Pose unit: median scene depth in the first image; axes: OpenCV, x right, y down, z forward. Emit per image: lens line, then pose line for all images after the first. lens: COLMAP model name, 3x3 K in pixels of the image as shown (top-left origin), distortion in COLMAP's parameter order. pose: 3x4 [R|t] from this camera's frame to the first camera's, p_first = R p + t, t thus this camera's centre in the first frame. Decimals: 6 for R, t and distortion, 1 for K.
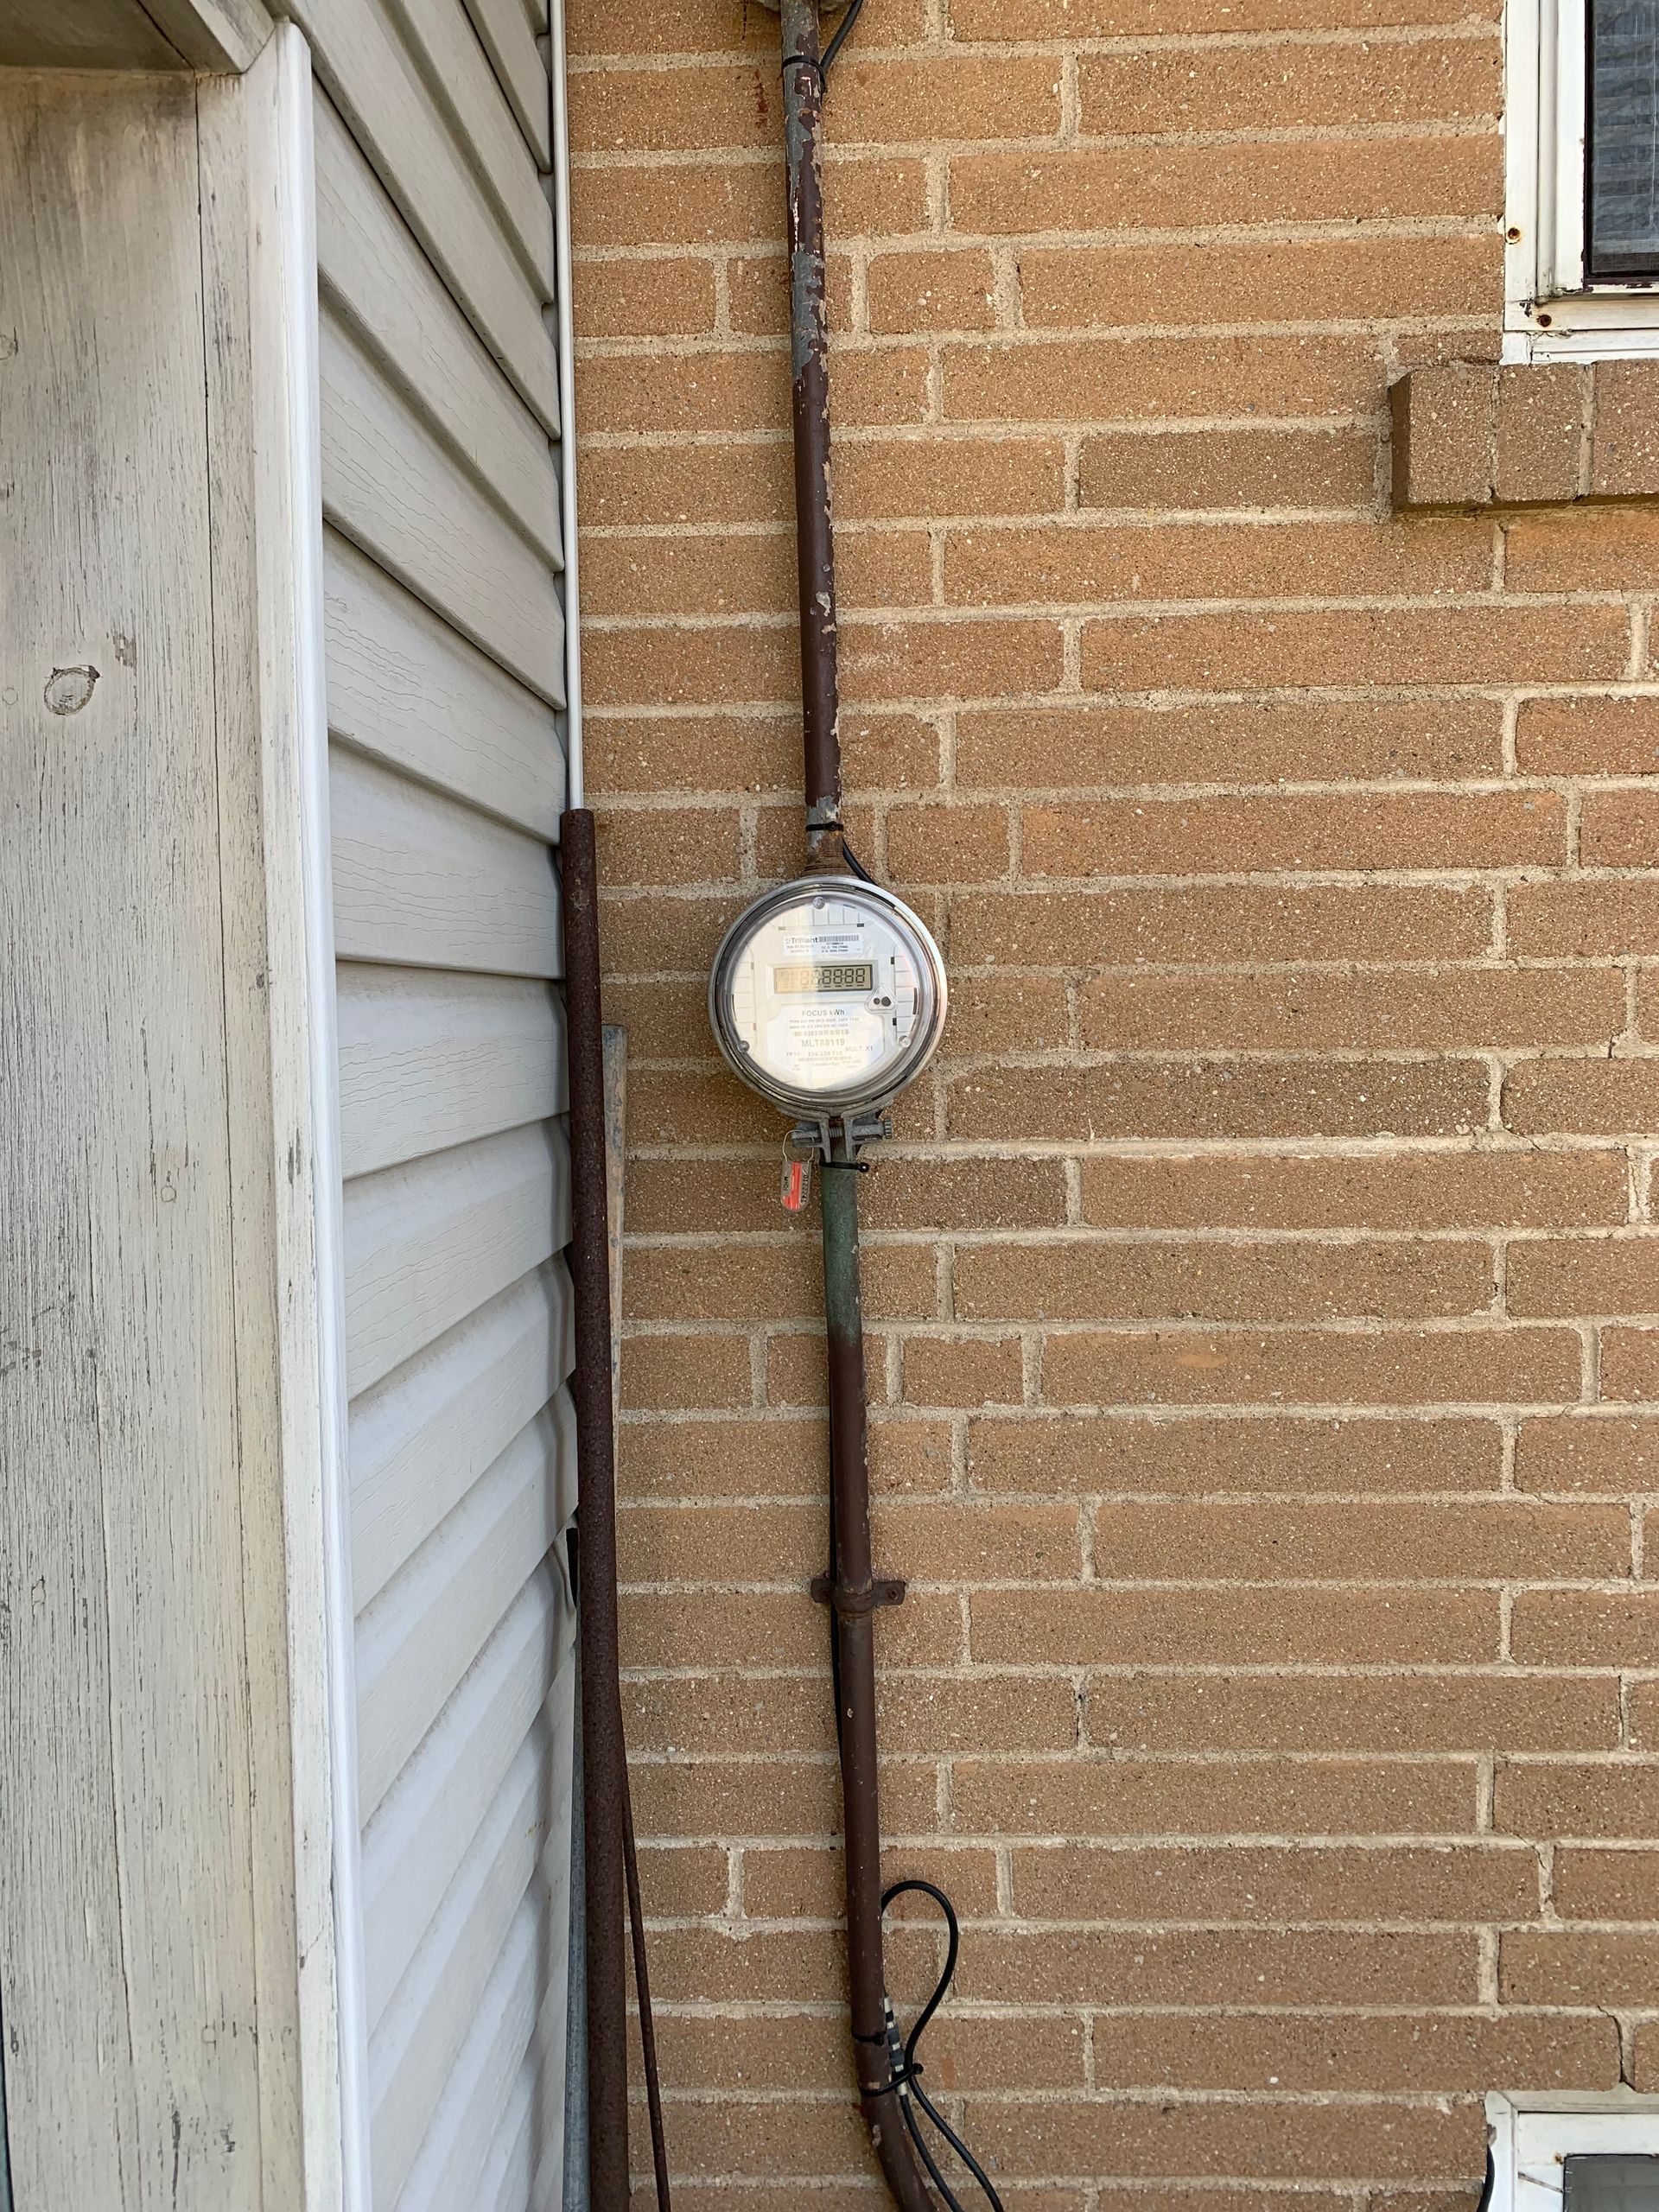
lens RADIAL K [[1826.6, 0, 838.5], [0, 1826.6, 1093.6], [0, 0, 1]] dist [0.044956, -0.061946]
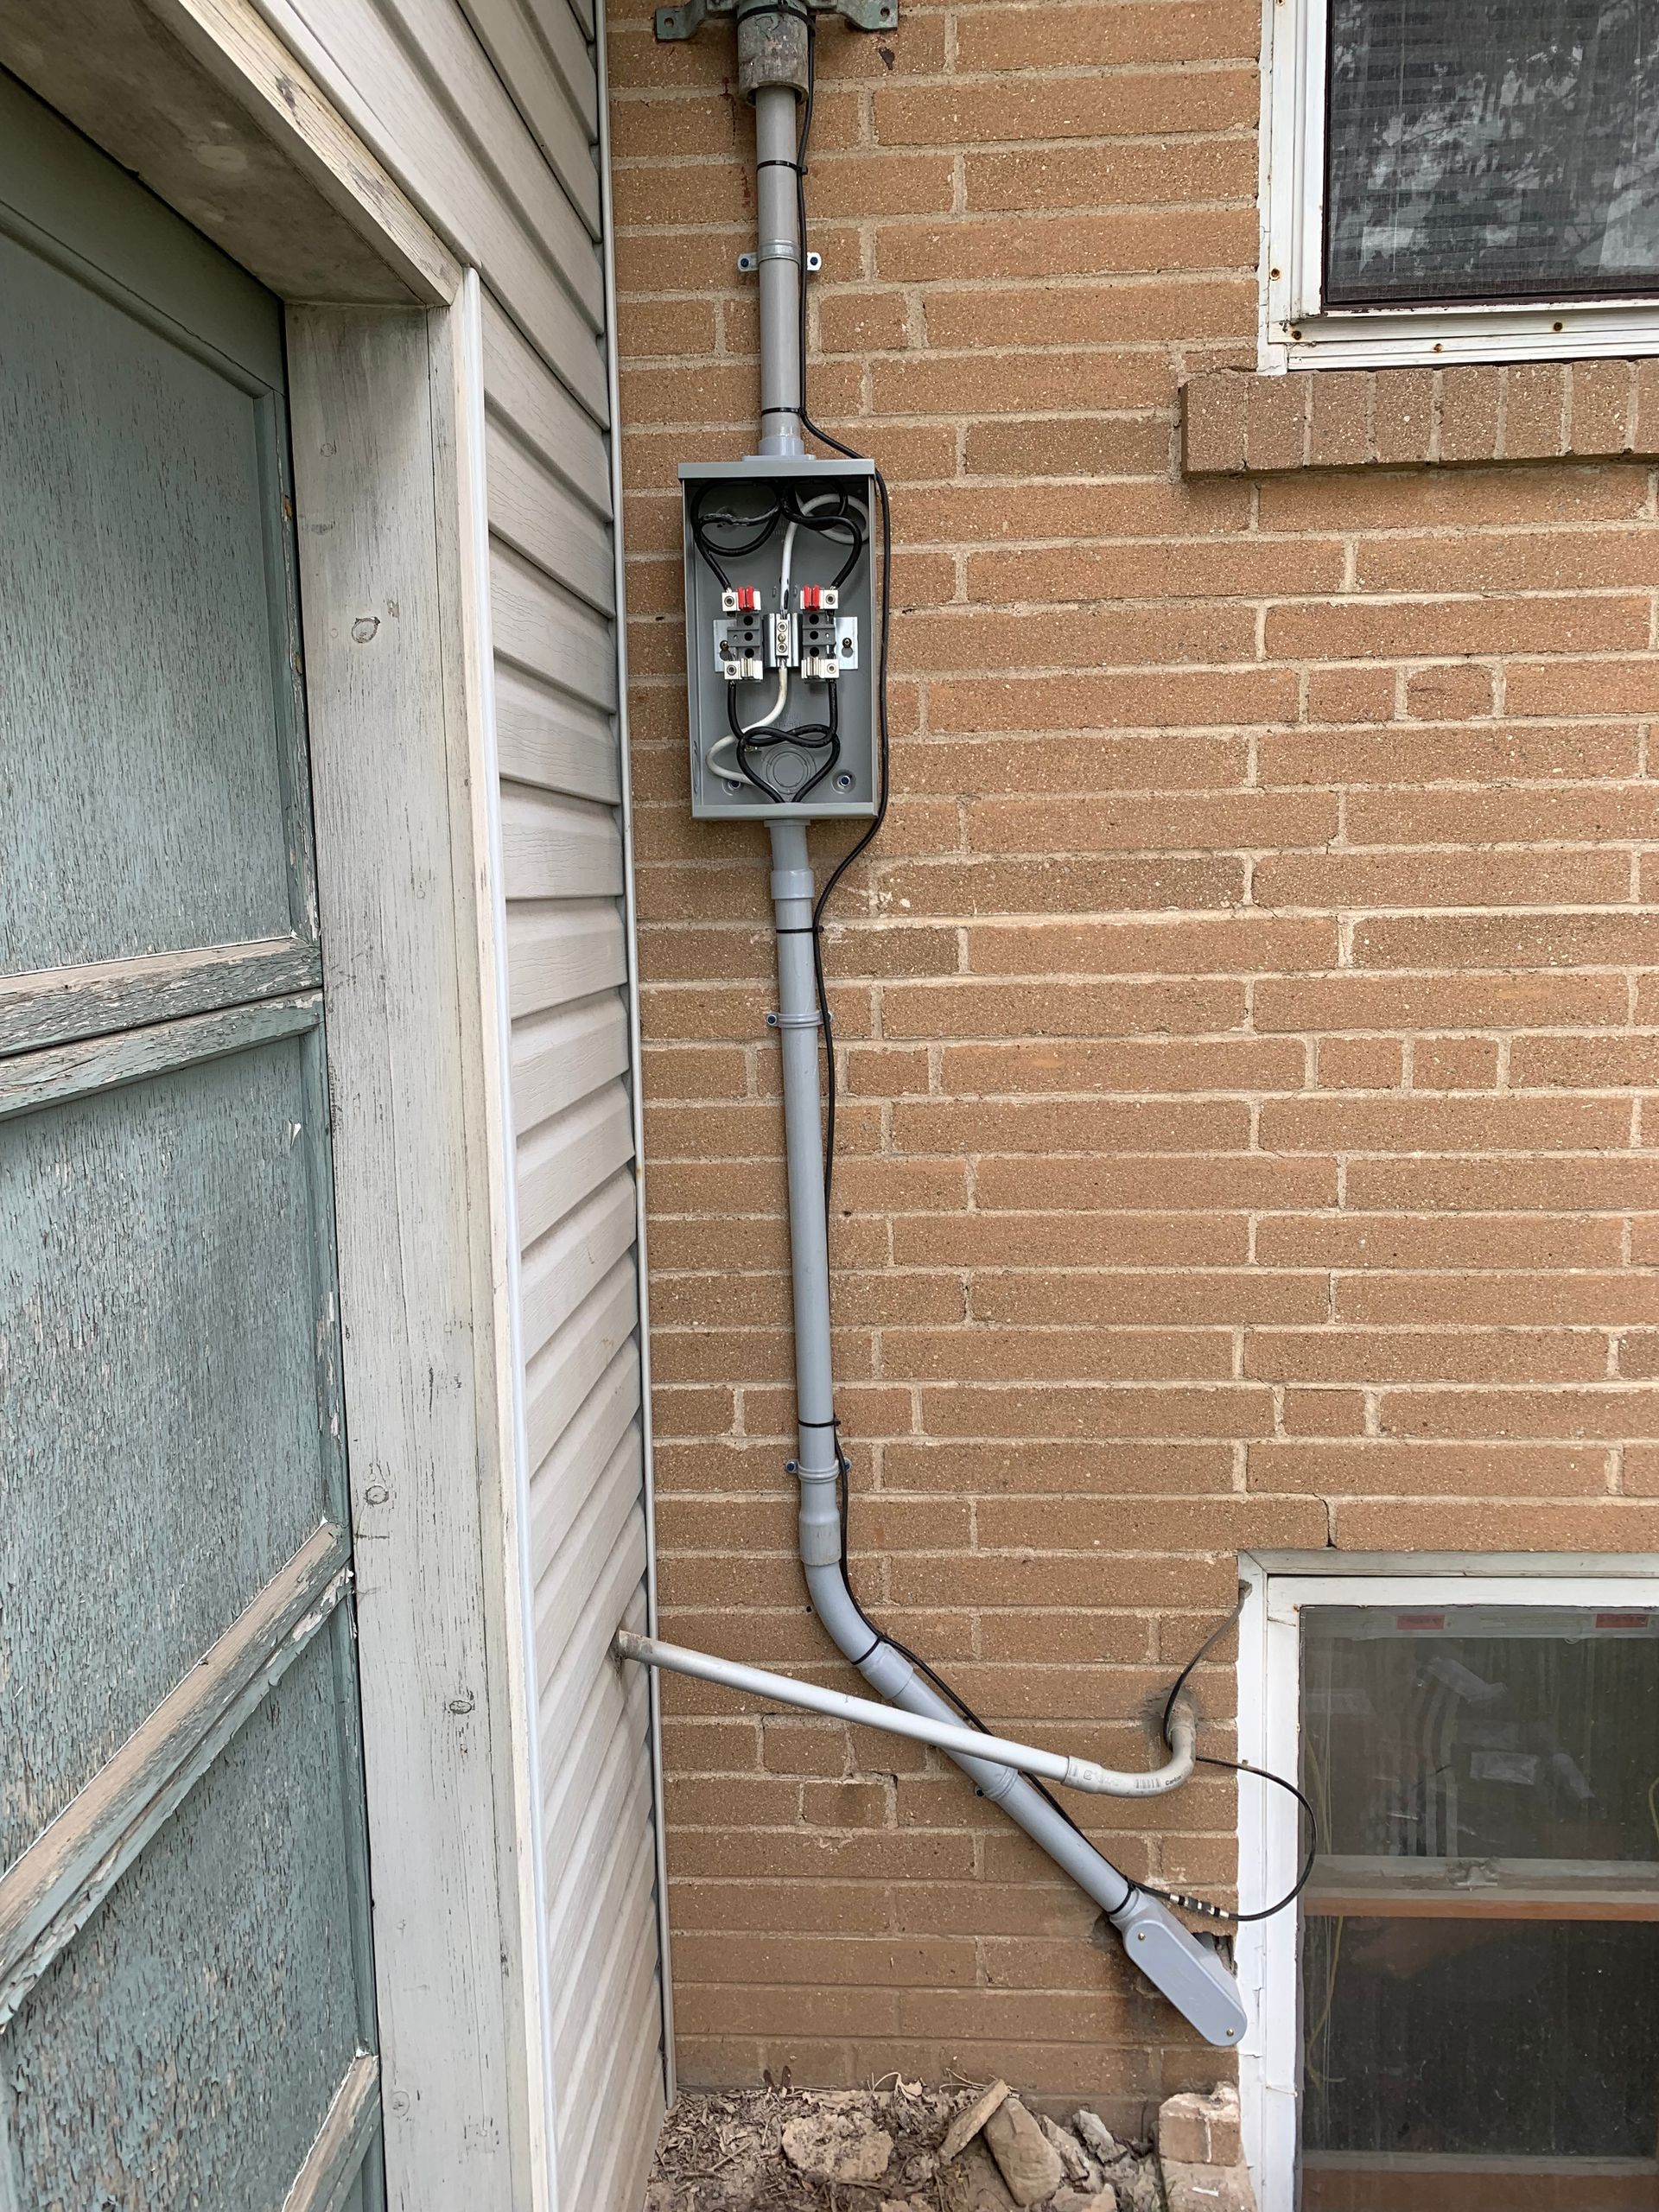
lens RADIAL K [[1826.6, 0, 830.7], [0, 1826.6, 1103.0], [0, 0, 1]] dist [0.044956, -0.061946]
pose [[0.999608, -0.001272, -0.027979, 0.063507], [0.003287, 0.997393, 0.072087, 0.071006], [0.027815, -0.072151, 0.997006, -0.484583]]
